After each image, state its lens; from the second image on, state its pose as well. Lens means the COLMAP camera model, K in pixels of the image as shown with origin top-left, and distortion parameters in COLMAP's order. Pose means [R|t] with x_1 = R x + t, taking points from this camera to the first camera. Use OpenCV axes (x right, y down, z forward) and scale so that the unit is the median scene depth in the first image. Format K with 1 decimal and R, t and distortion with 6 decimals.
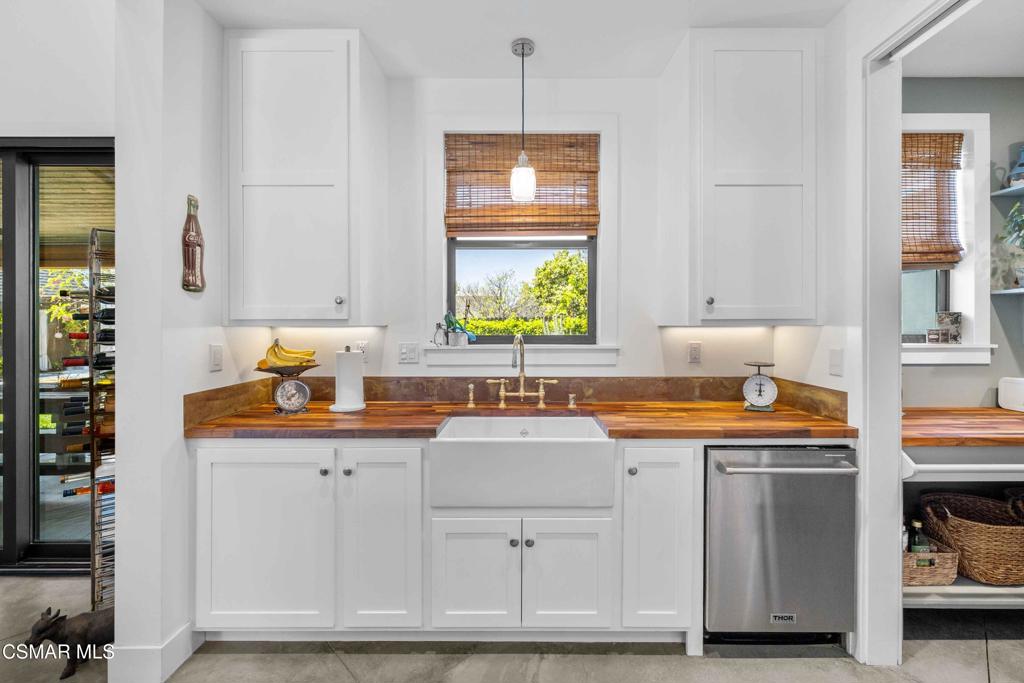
lens RADIAL K [[444.9, 0, 515.2], [0, 444.9, 325.6], [0, 0, 1]] dist [-0.000541, -0.000049]
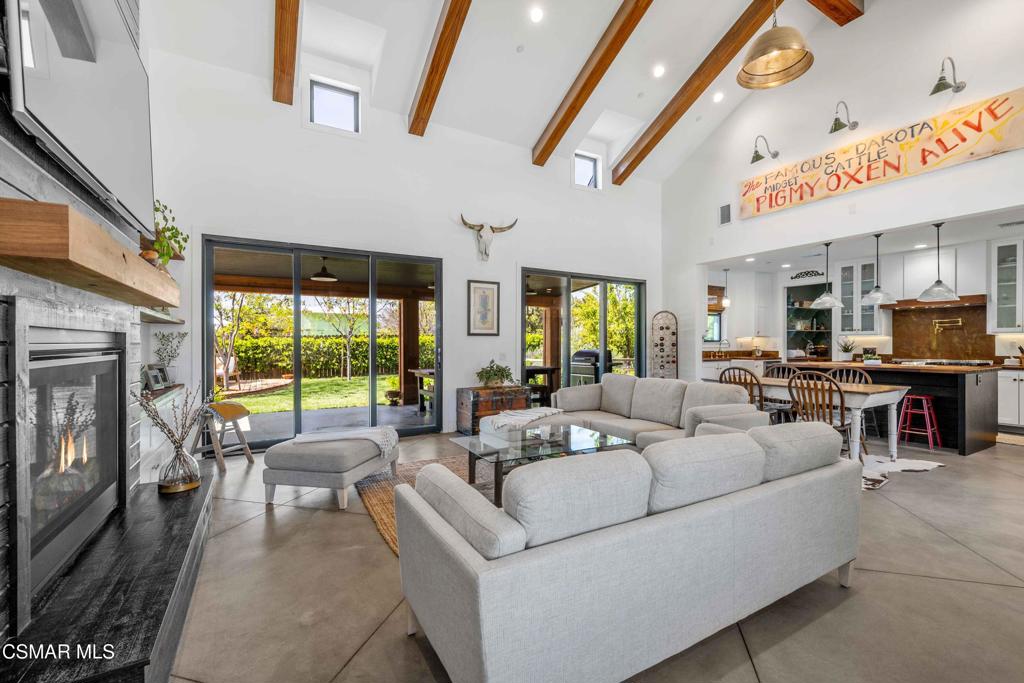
lens RADIAL K [[434.4, 0, 515.1], [0, 434.4, 343.7], [0, 0, 1]] dist [-0.001044, -0.000365]
pose [[0.863148, 0.002087, 0.504947, -3.507109], [-0.002881, 0.999996, 0.000792, 0.061212], [-0.504943, -0.002139, 0.863150, -1.413156]]
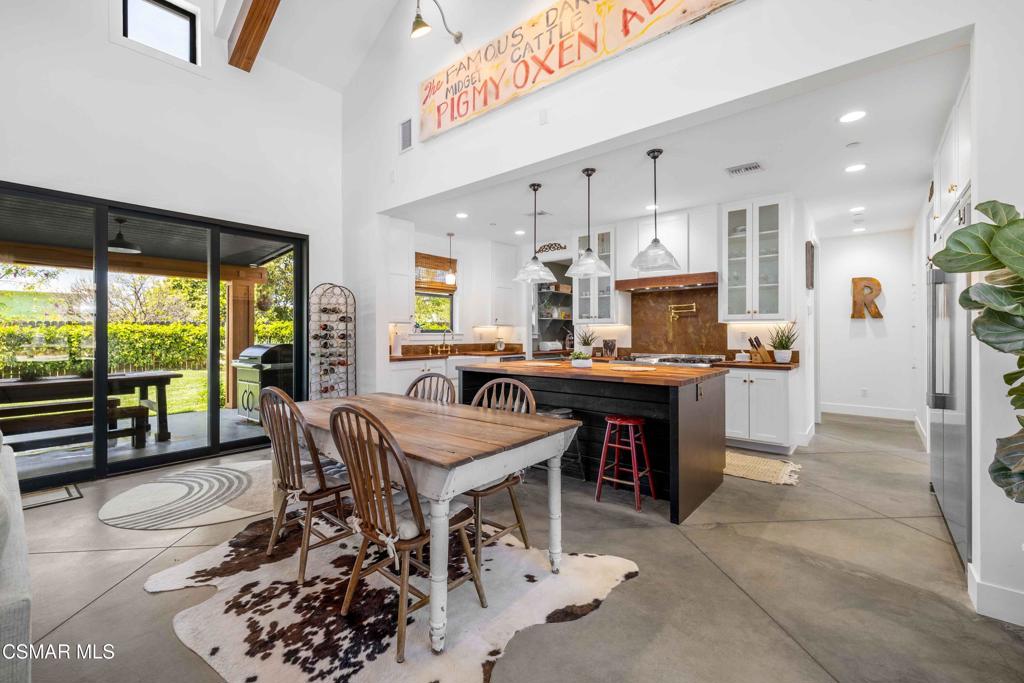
lens RADIAL K [[431.0, 0, 509.4], [0, 431.0, 331.2], [0, 0, 1]] dist [-0.000673, 0.000111]
pose [[0.640225, 0.006414, 0.768160, -1.874468], [-0.001664, 0.999974, -0.006963, 0.054281], [-0.768185, 0.003179, 0.640220, -1.129601]]
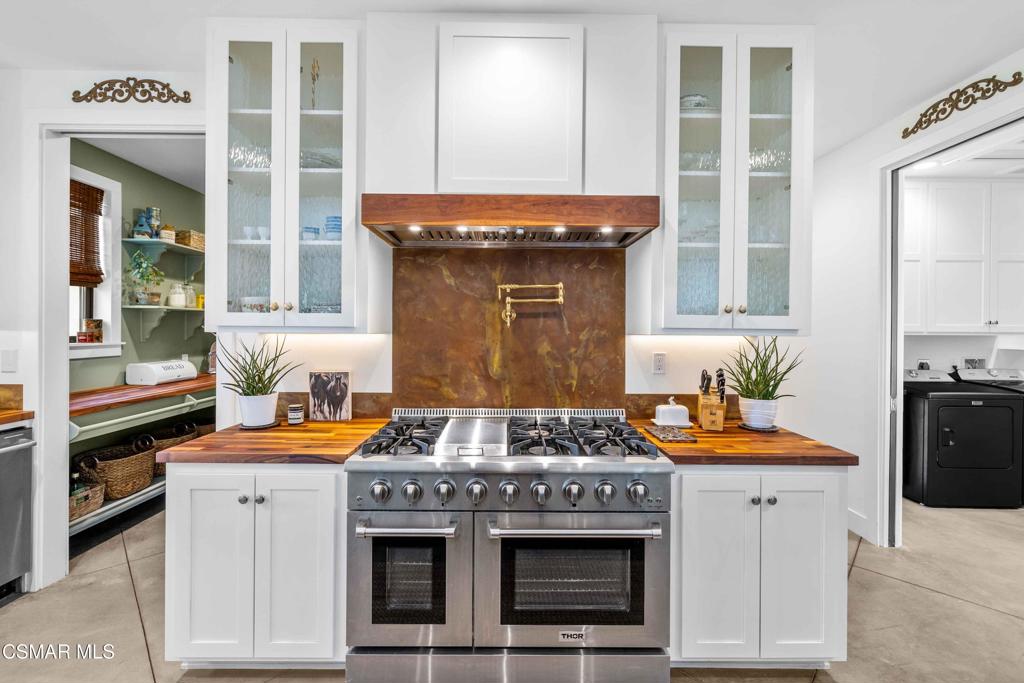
lens RADIAL K [[431.0, 0, 509.4], [0, 431.0, 331.2], [0, 0, 1]] dist [-0.000673, 0.000111]
pose [[-0.005161, -0.004833, 0.999975, -0.373322], [-0.009214, 0.999946, 0.004785, -0.013219], [-0.999944, -0.009189, -0.005206, -0.283440]]
